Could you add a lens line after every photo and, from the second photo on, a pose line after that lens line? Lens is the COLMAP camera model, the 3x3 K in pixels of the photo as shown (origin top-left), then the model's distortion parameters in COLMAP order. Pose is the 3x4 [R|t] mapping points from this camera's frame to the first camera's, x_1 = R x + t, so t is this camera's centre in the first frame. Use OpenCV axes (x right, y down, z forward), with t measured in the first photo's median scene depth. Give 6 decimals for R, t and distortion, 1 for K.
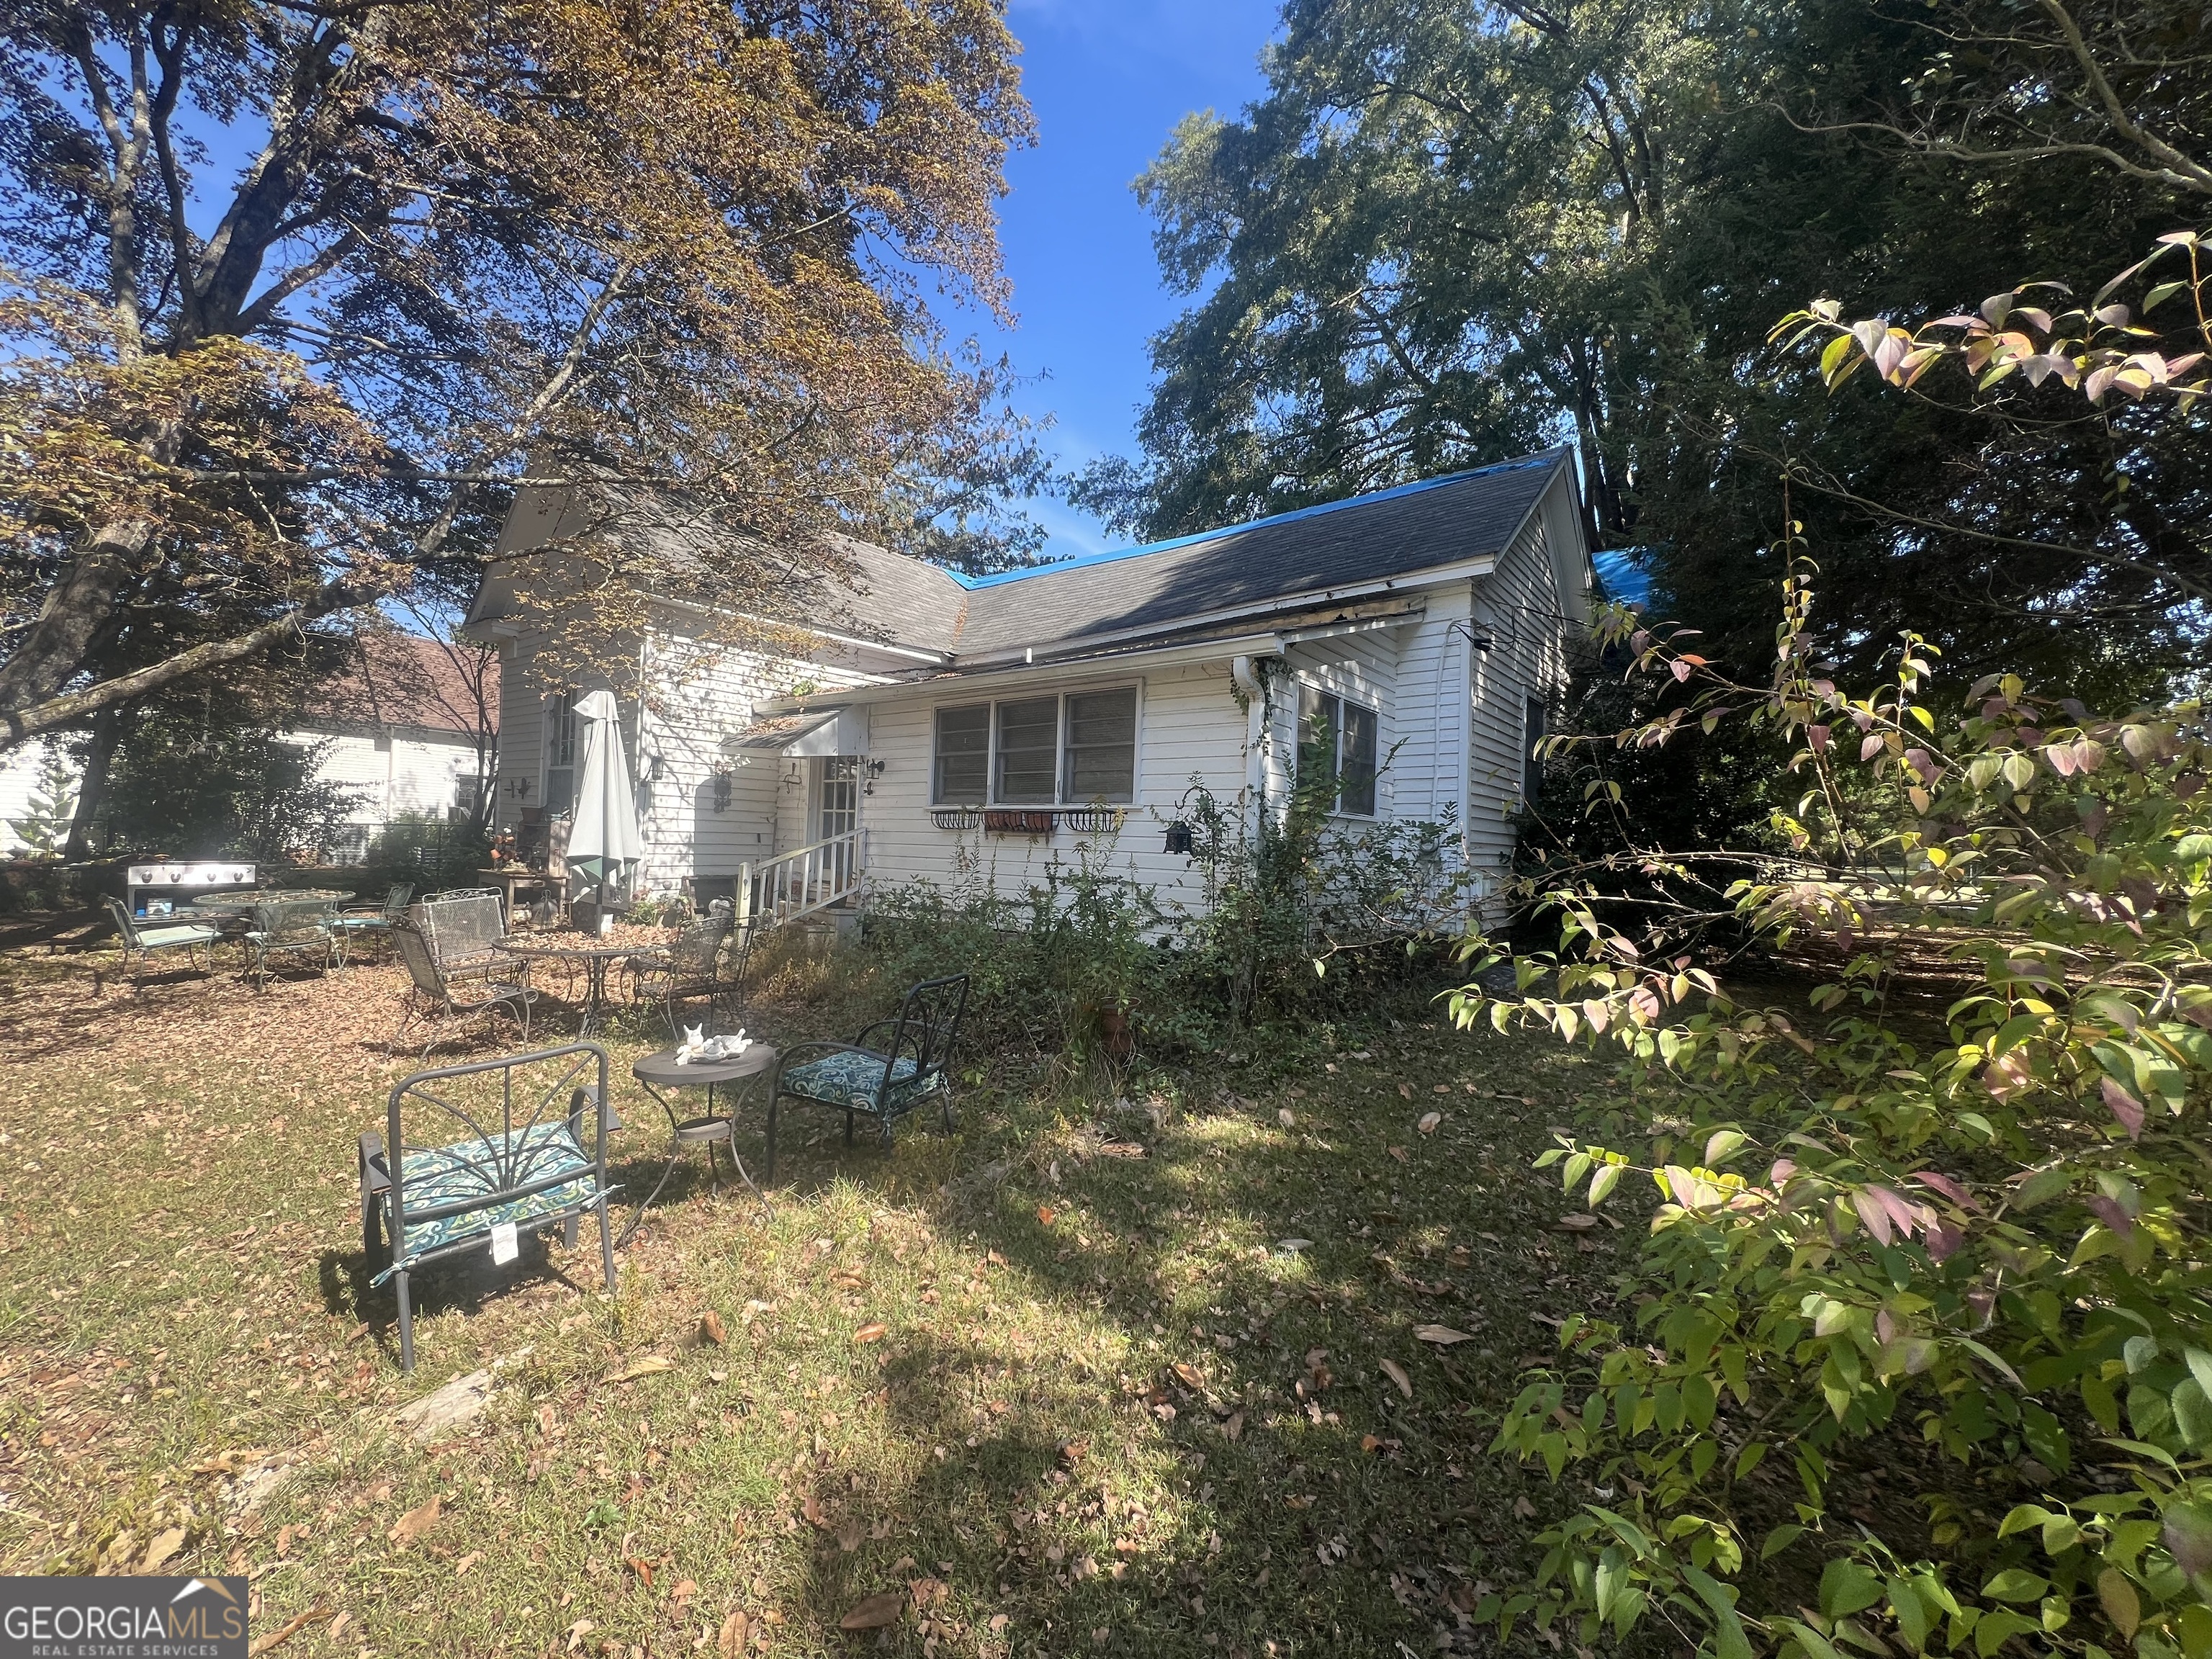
lens RADIAL K [[889.2, 0, 1106.0], [0, 889.2, 829.5], [0, 0, 1]] dist [-0.000149, 0.000080]
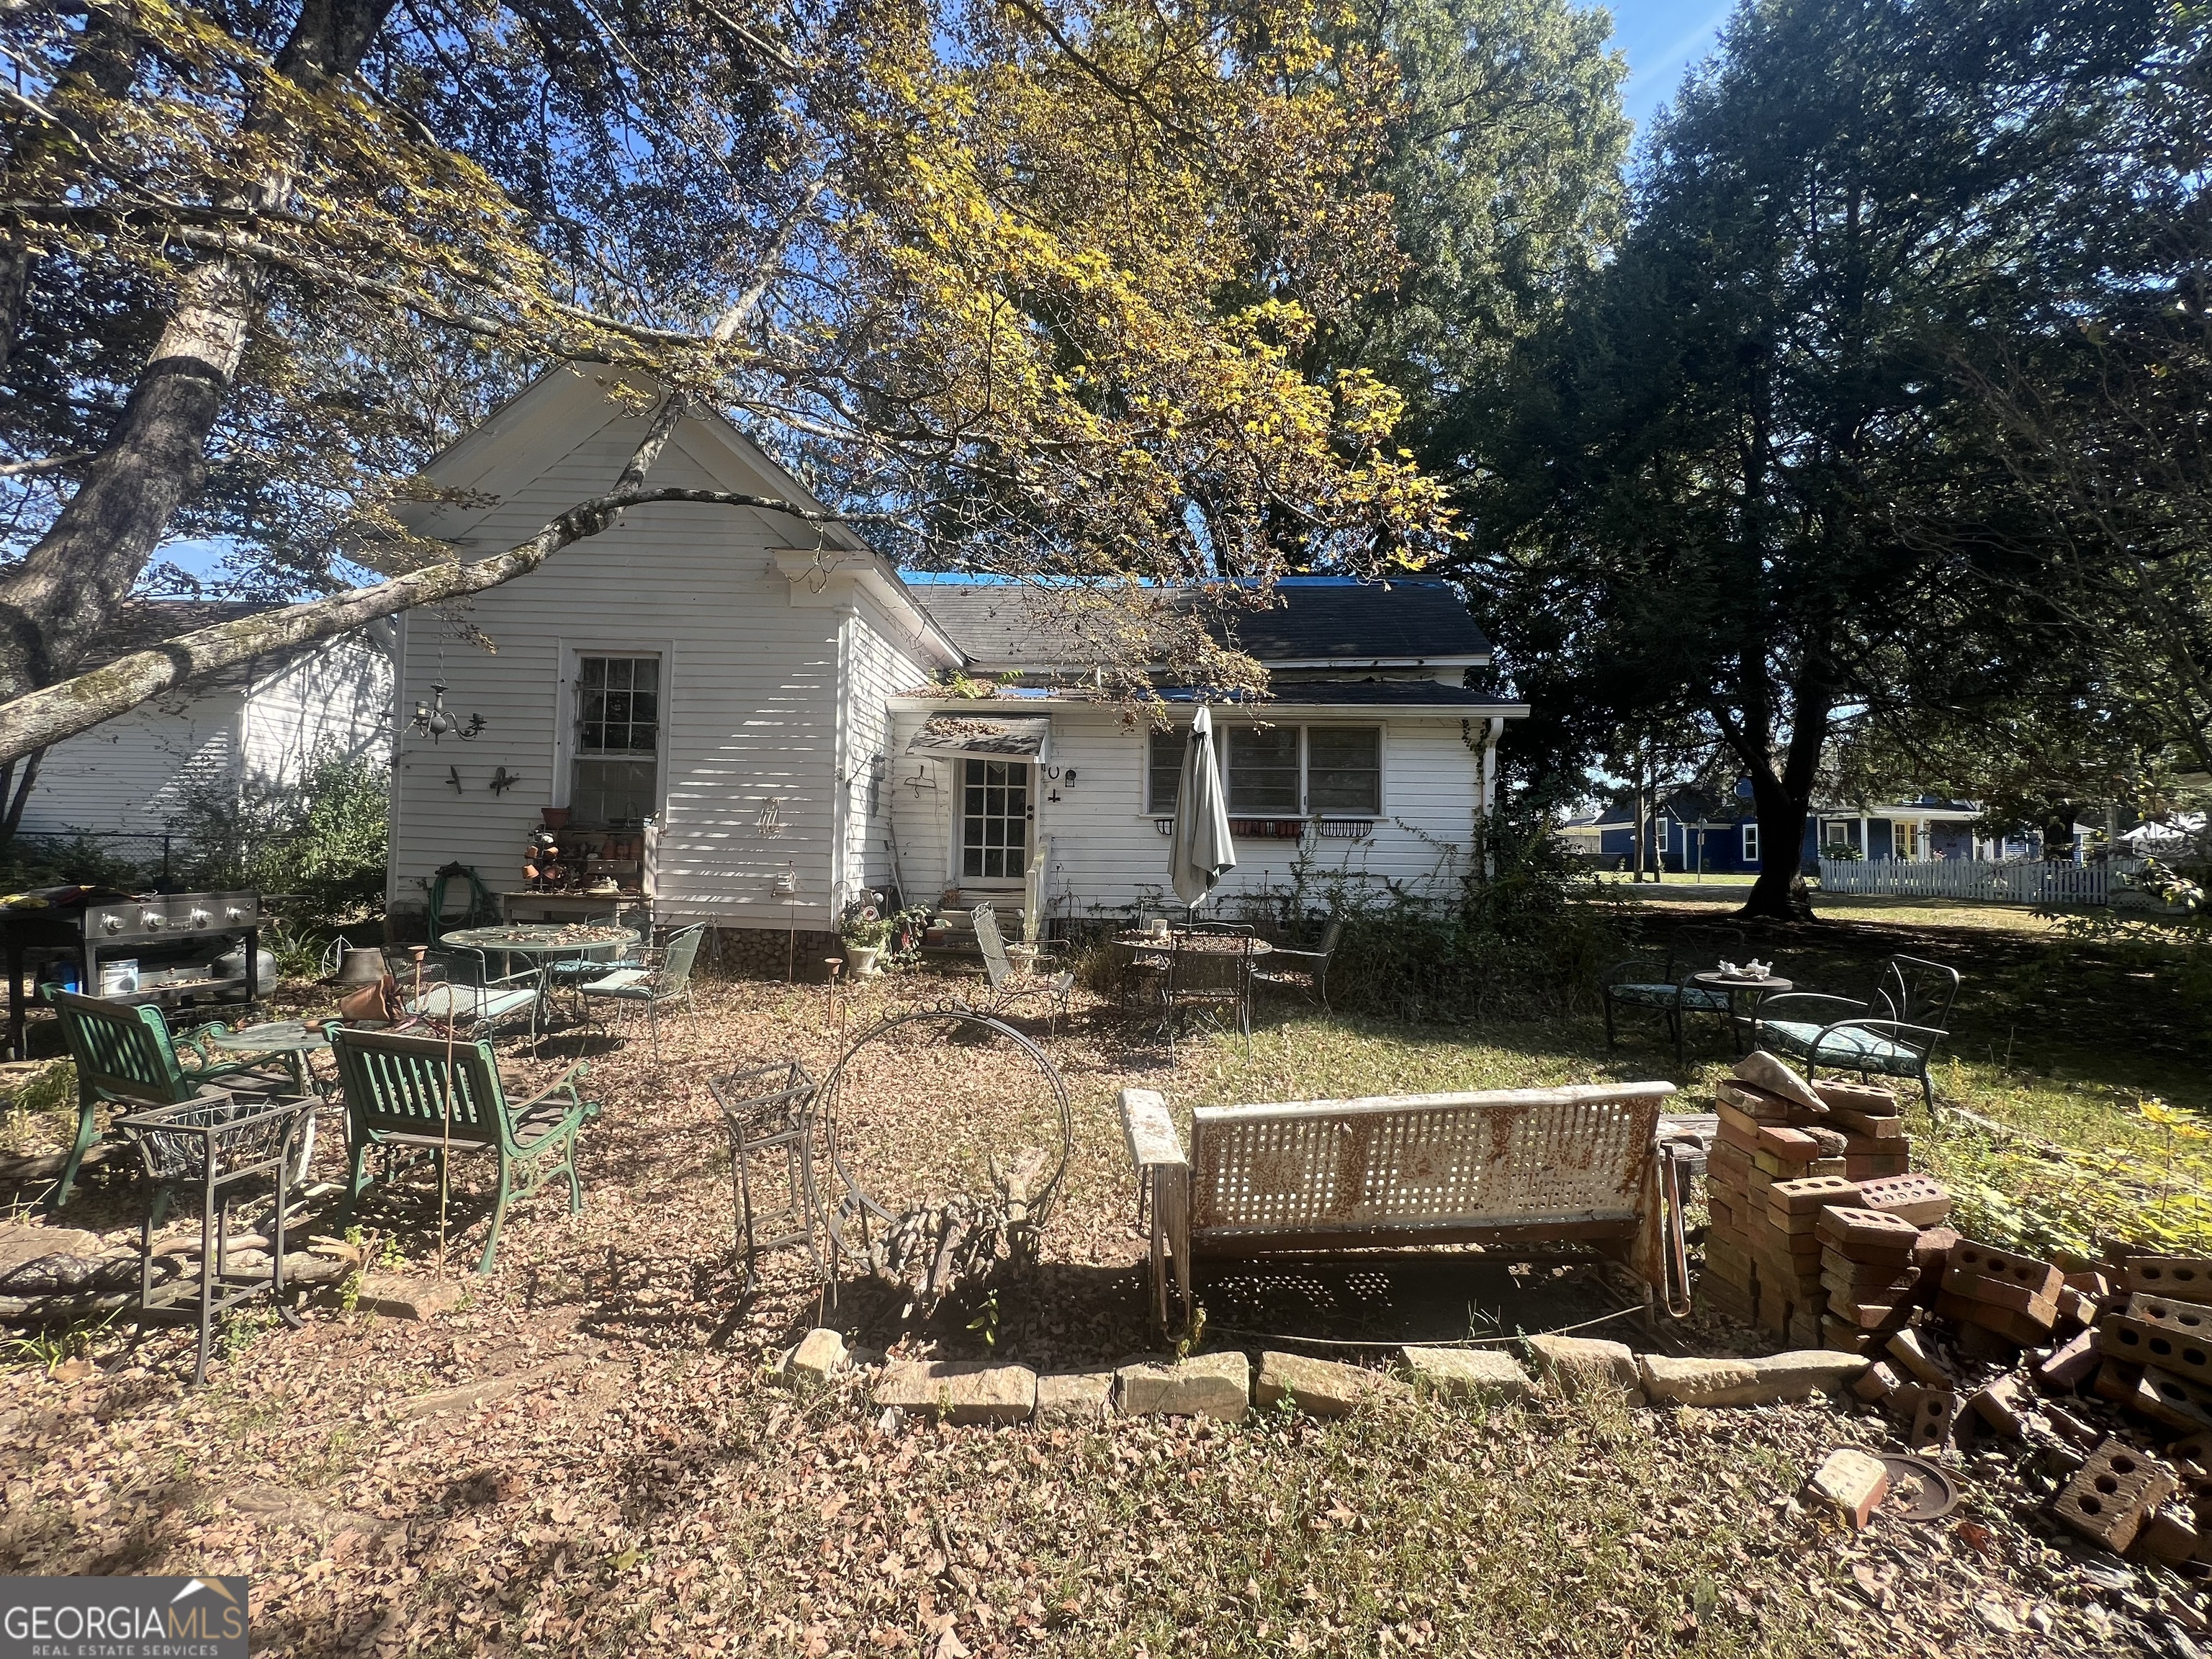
lens RADIAL K [[889.2, 0, 1106.0], [0, 889.2, 829.5], [0, 0, 1]] dist [-0.000149, 0.000080]
pose [[0.805445, 0.000949, 0.592670, -0.999532], [0.001509, 0.999992, -0.003653, -0.003761], [-0.592669, 0.003837, 0.805437, 0.164861]]
